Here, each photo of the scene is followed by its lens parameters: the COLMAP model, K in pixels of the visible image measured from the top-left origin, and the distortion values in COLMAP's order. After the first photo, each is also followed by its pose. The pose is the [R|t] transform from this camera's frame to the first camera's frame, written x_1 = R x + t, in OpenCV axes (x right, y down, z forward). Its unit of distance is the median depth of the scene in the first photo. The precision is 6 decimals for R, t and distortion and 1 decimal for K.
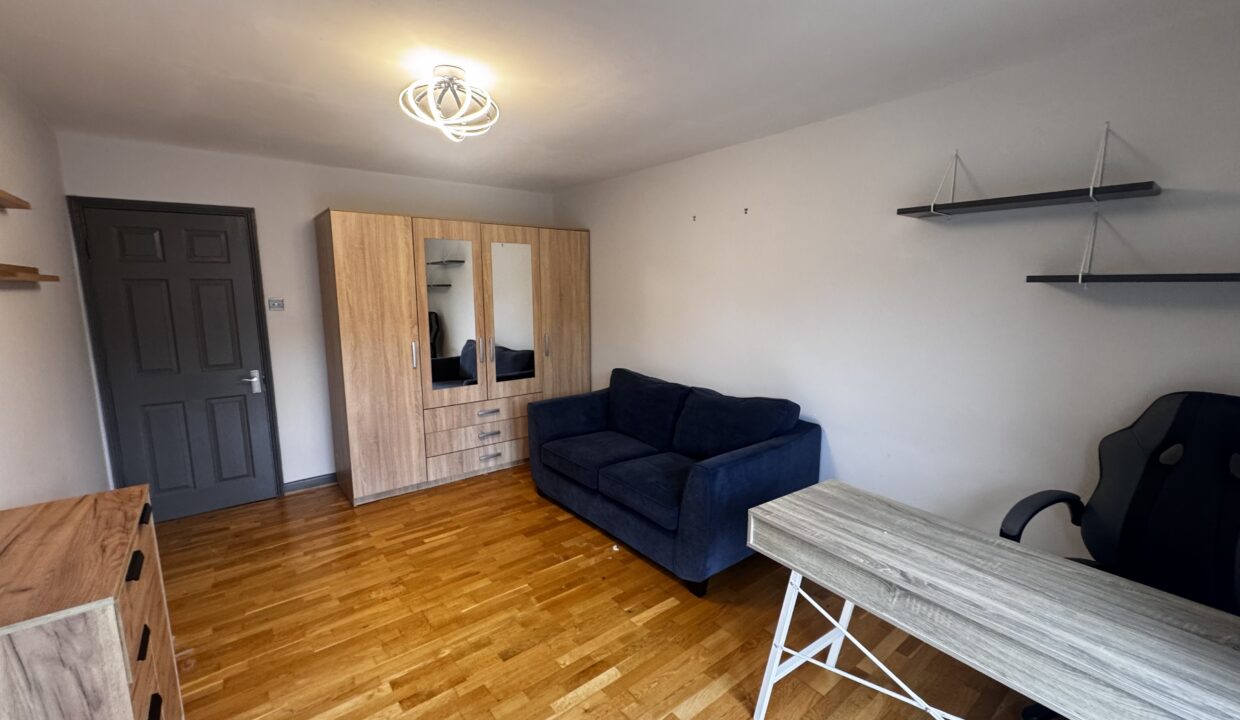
lens RADIAL K [[505.7, 0, 620.0], [0, 505.7, 360.0], [0, 0, 1]] dist [0.000981, 0.000181]
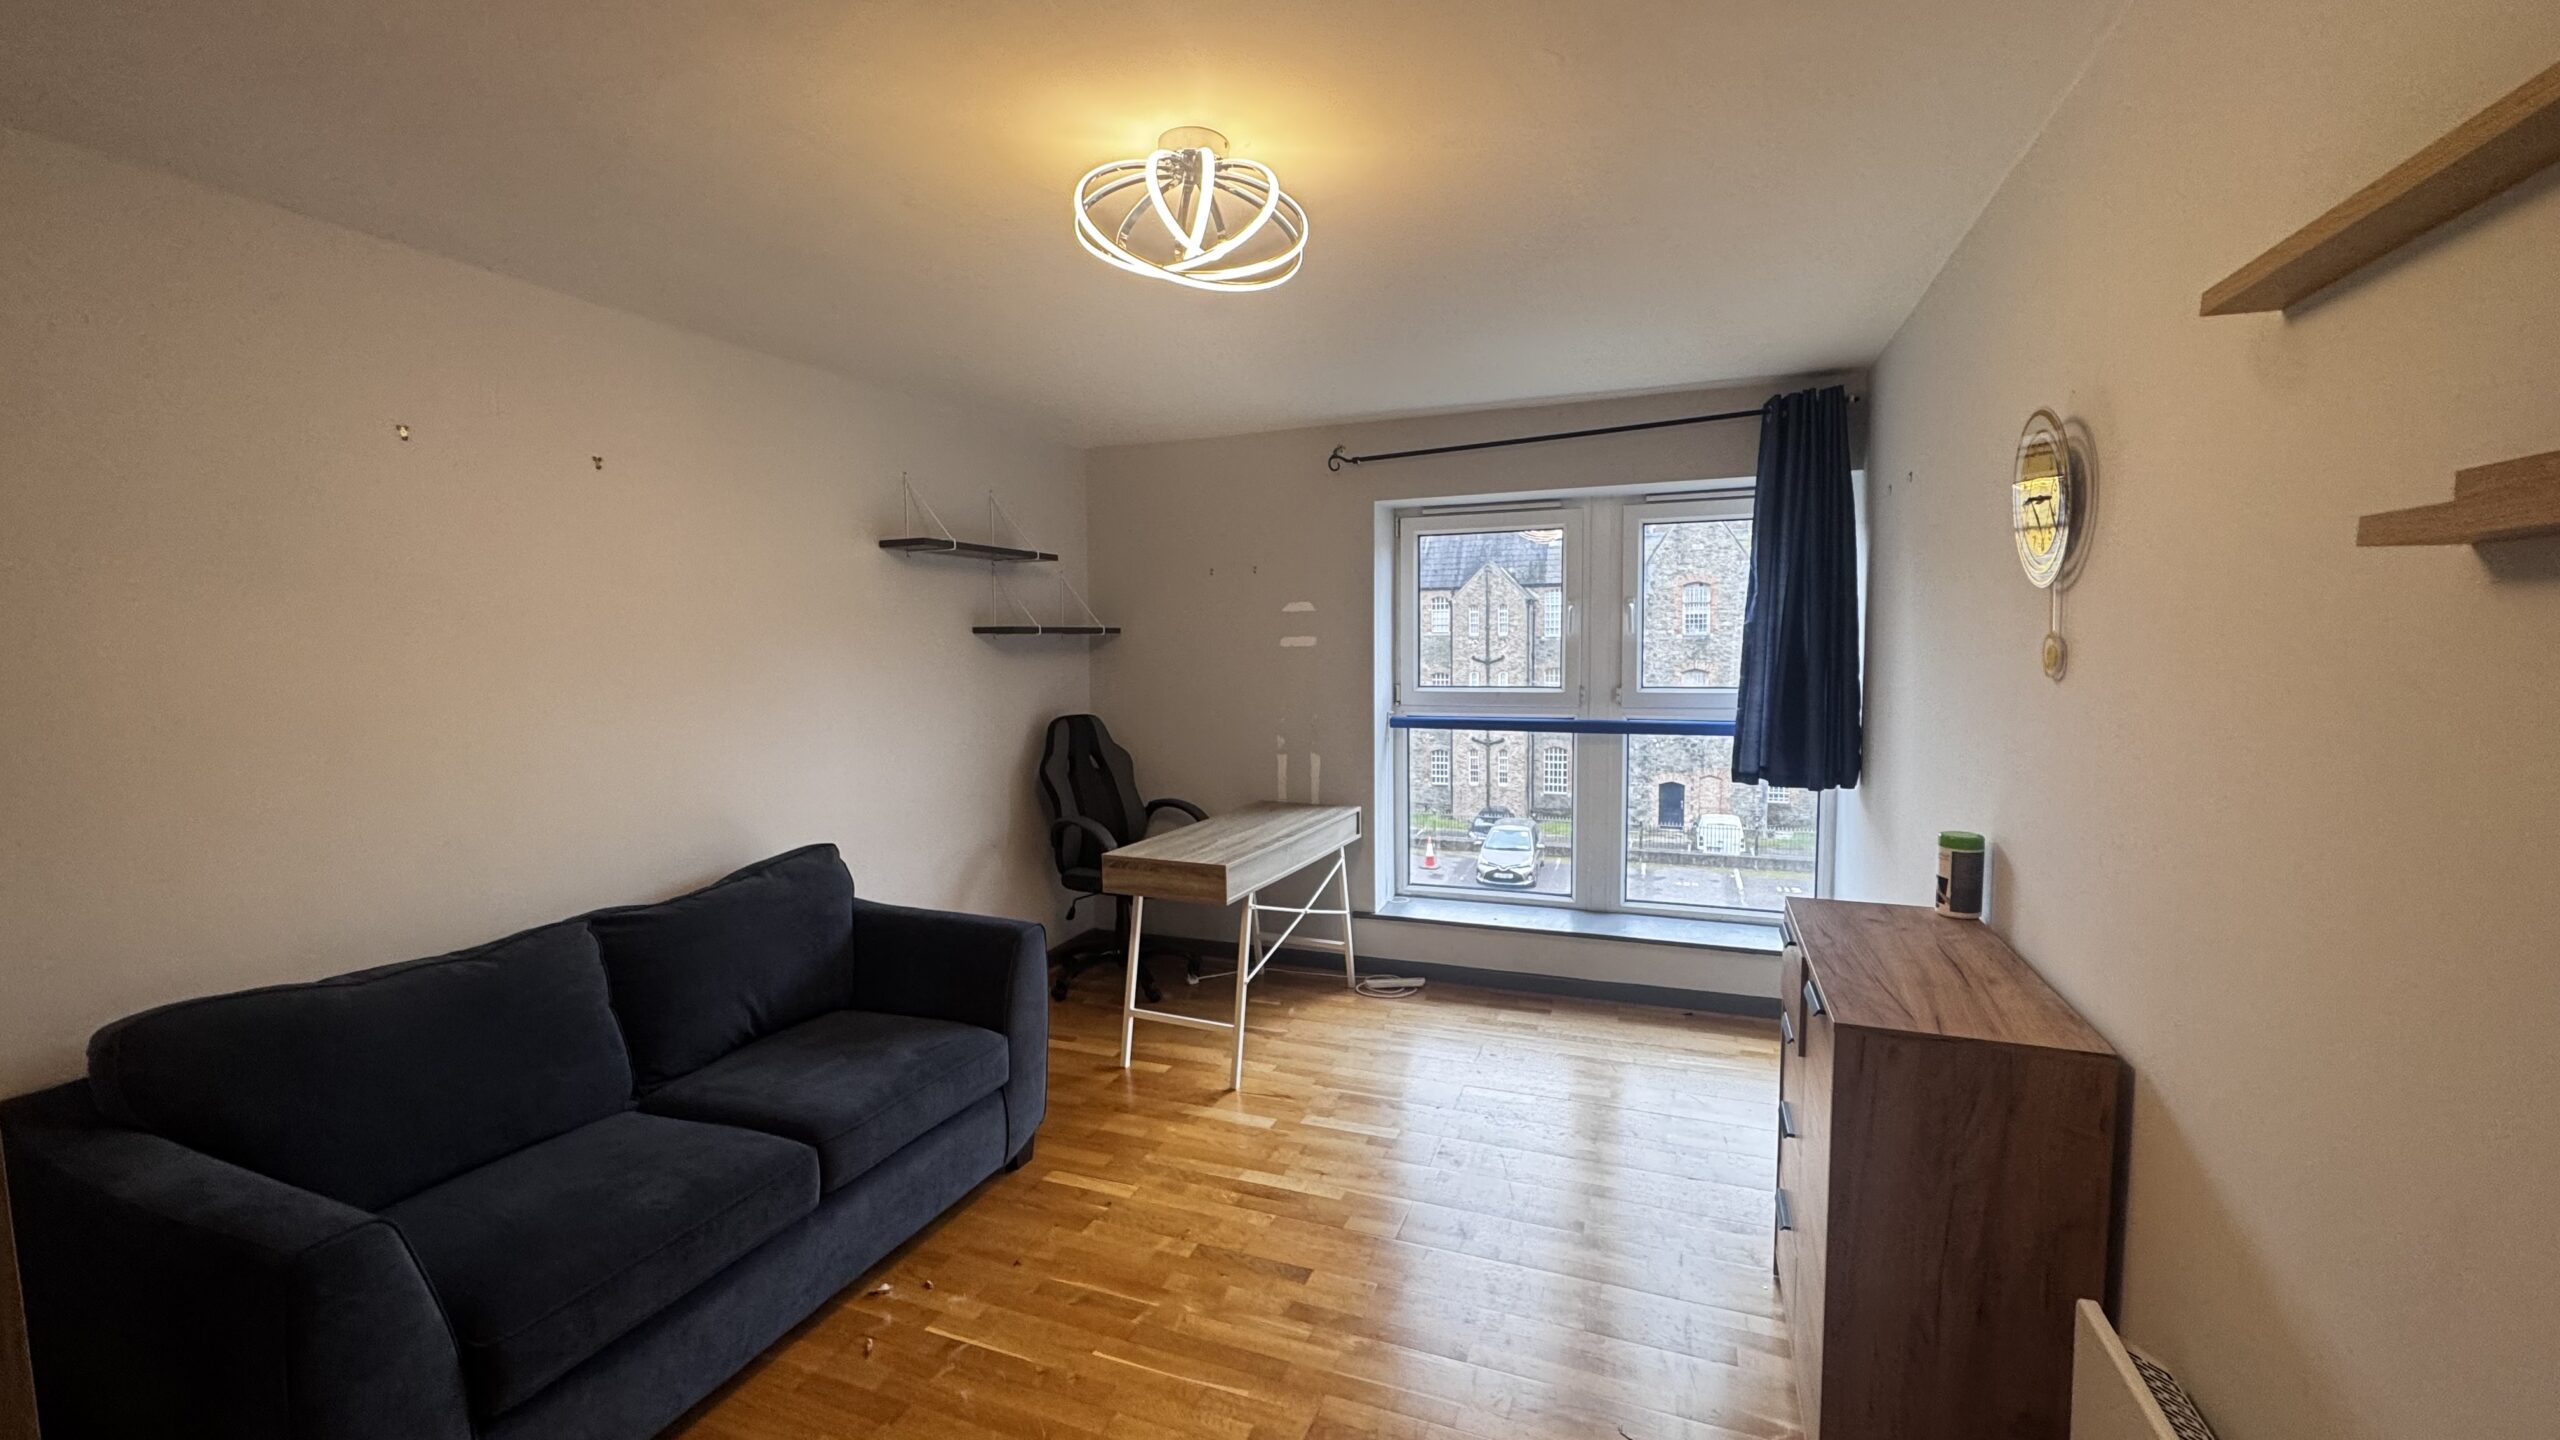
lens RADIAL K [[1009.5, 0, 1278.6], [0, 1009.5, 718.3], [0, 0, 1]] dist [-0.001242, -0.000142]
pose [[-0.494495, -0.054438, 0.867474, -1.094278], [0.146664, 0.978500, 0.145010, -0.177801], [-0.856717, 0.198934, -0.475879, 1.358119]]
